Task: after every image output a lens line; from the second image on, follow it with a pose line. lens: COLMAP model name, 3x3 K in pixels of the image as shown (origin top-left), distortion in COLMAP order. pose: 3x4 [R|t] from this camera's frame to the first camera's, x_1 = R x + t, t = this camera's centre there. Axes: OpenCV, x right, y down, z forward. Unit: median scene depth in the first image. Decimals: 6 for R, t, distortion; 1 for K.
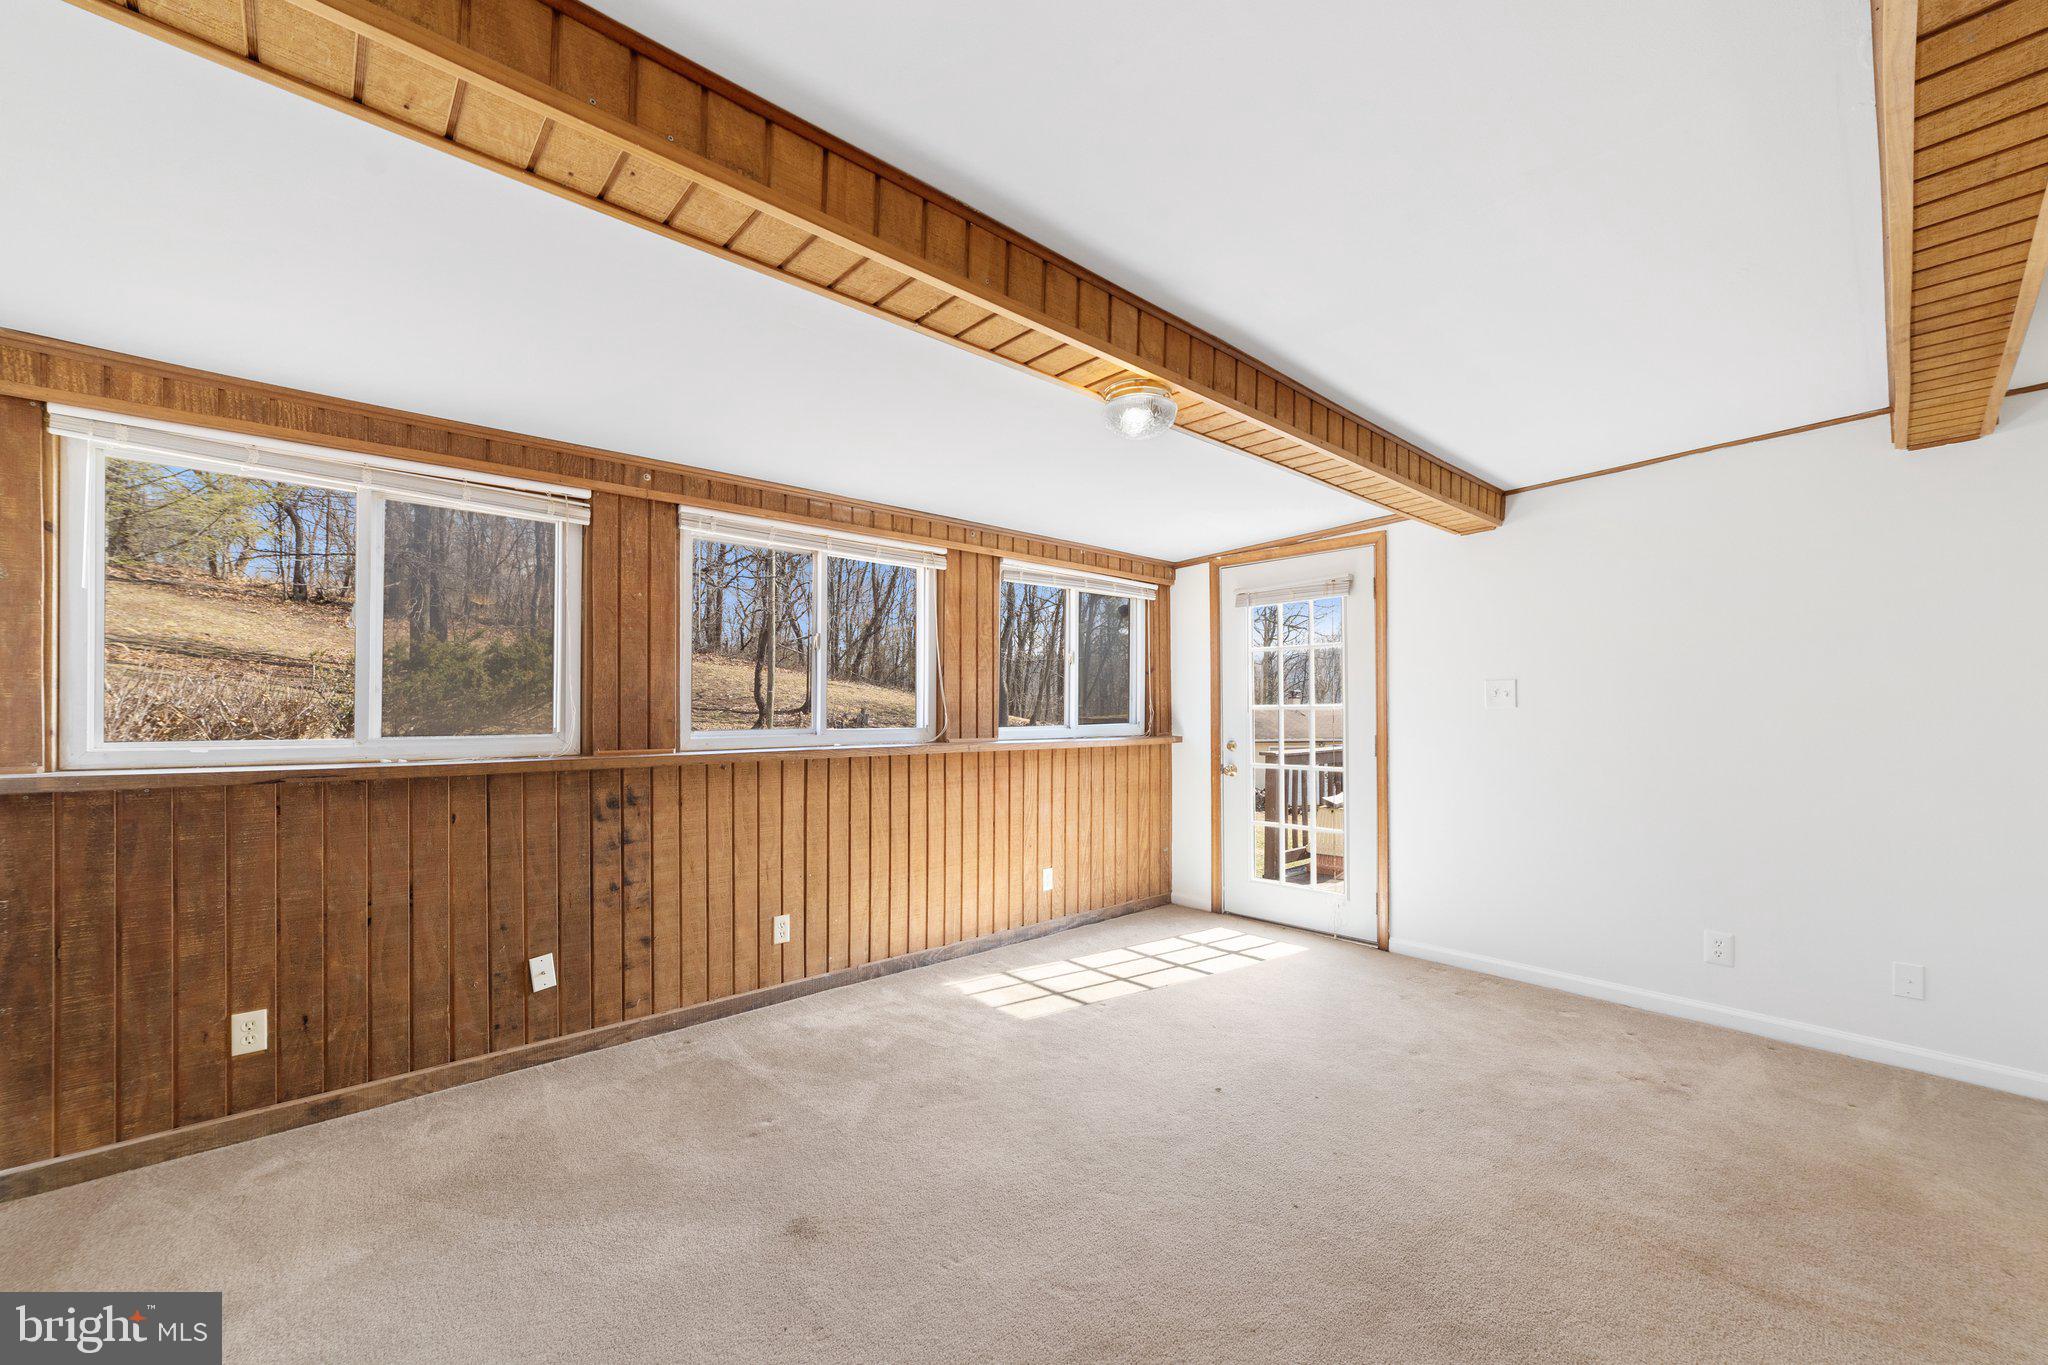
lens RADIAL K [[814.9, 0, 1023.2], [0, 814.9, 705.1], [0, 0, 1]] dist [-0.017252, 0.007940]
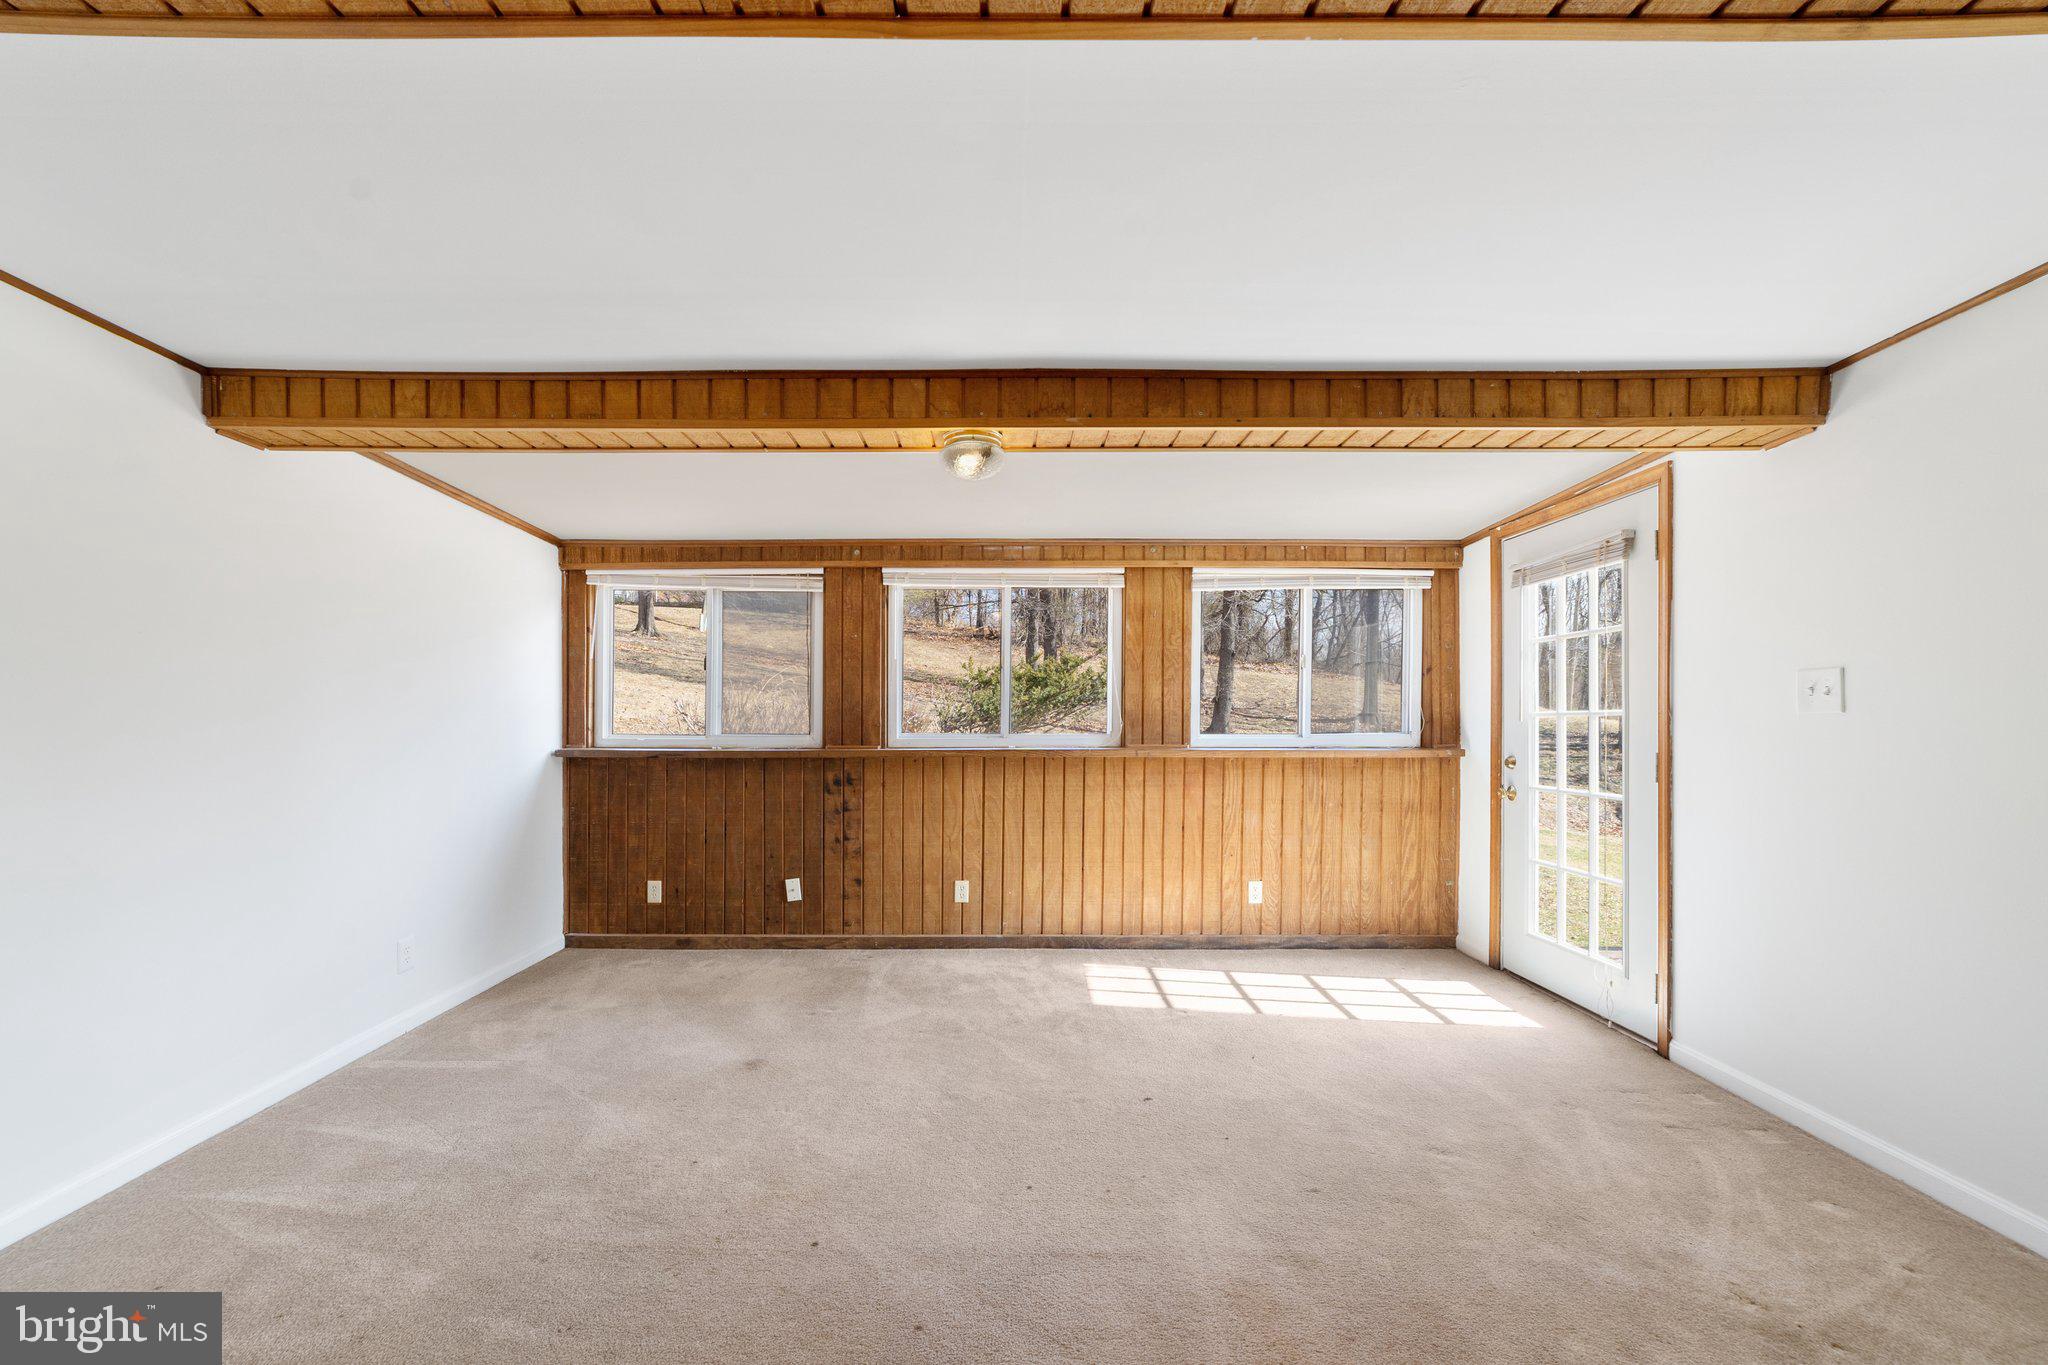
lens RADIAL K [[813.0, 0, 1012.7], [0, 813.0, 716.3], [0, 0, 1]] dist [-0.018269, 0.000122]
pose [[0.741497, -0.001268, -0.670955, 0.544252], [0.004240, 0.999987, 0.002796, 0.000916], [0.670943, -0.004918, 0.741493, 0.108293]]
